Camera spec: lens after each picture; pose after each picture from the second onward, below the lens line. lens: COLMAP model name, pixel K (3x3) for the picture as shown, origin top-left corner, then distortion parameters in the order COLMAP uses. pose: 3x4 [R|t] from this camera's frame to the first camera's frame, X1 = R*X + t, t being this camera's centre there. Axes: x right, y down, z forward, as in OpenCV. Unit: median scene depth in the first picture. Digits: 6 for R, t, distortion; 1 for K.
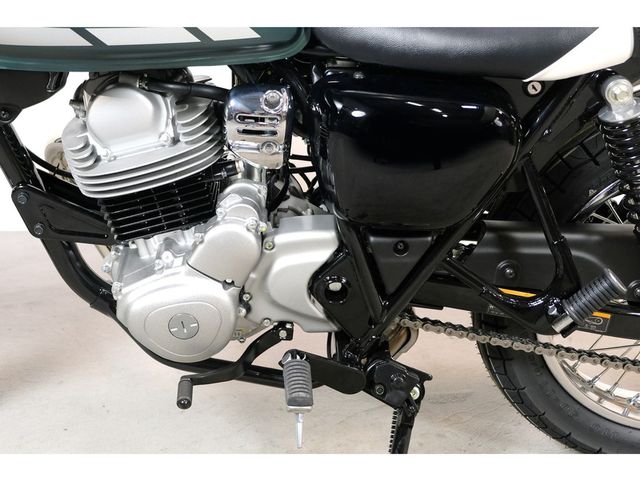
lens RADIAL K [[1520.2, 0, 316.3], [0, 1520.2, 238.7], [0, 0, 1]] dist [0.173348, 0.000000]
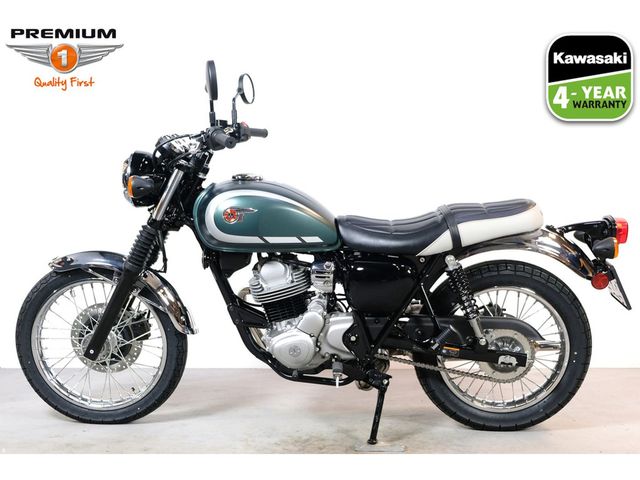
lens RADIAL K [[1520.2, 0, 320.7], [0, 1520.2, 238.8], [0, 0, 1]] dist [0.173348, 0.000000]
pose [[0.998883, -0.009738, -0.046244, 0.080169], [0.001772, 0.985569, -0.169265, 0.307333], [0.047225, 0.168994, 0.984485, -1.608305]]
